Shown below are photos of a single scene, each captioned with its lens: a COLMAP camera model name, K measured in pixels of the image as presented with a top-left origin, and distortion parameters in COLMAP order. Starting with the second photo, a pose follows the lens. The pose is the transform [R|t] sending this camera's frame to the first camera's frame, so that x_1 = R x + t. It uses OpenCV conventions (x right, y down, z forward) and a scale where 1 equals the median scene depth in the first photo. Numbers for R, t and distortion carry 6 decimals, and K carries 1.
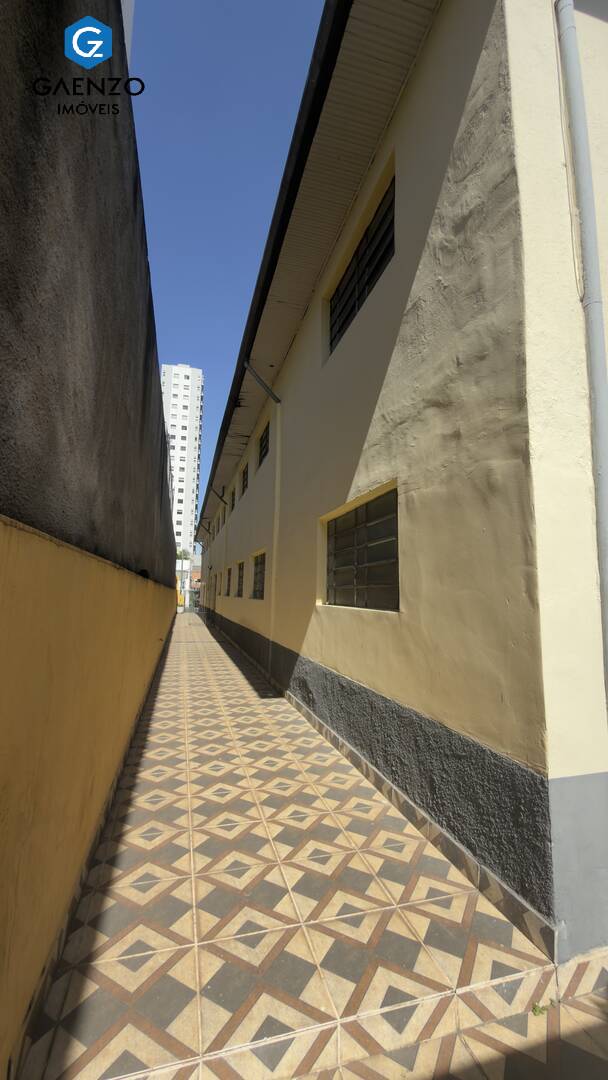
lens RADIAL K [[430.4, 0, 302.7], [0, 430.4, 538.5], [0, 0, 1]] dist [0.004513, 0.000190]
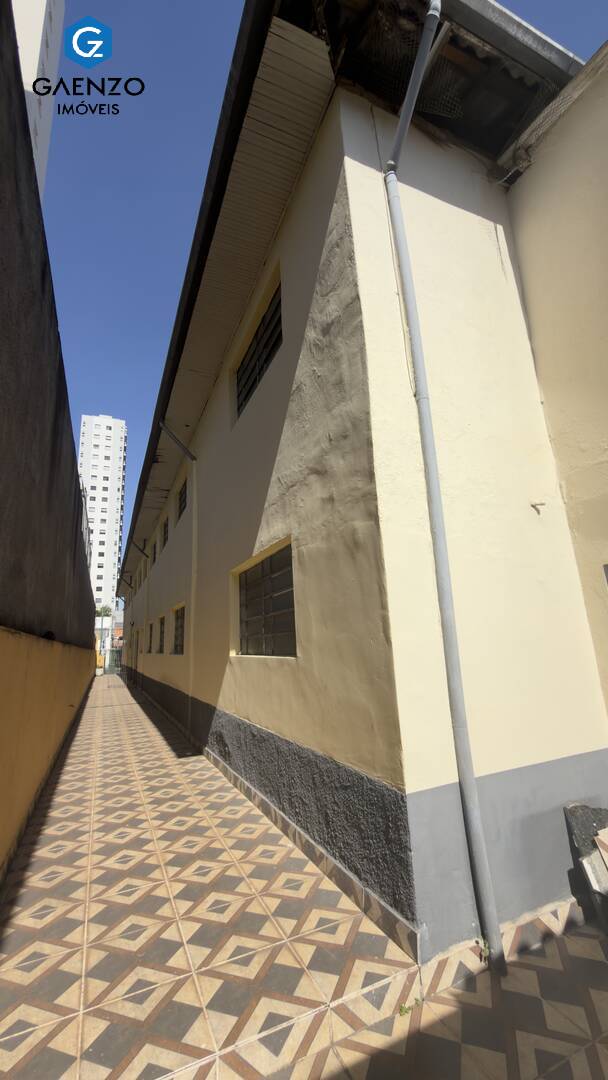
lens RADIAL K [[430.4, 0, 300.7], [0, 430.4, 539.2], [0, 0, 1]] dist [0.004513, 0.000190]
pose [[0.987190, -0.029326, 0.156830, 0.083920], [0.046162, 0.993421, -0.104806, -0.012411], [-0.152725, 0.110703, 0.982049, -0.118466]]
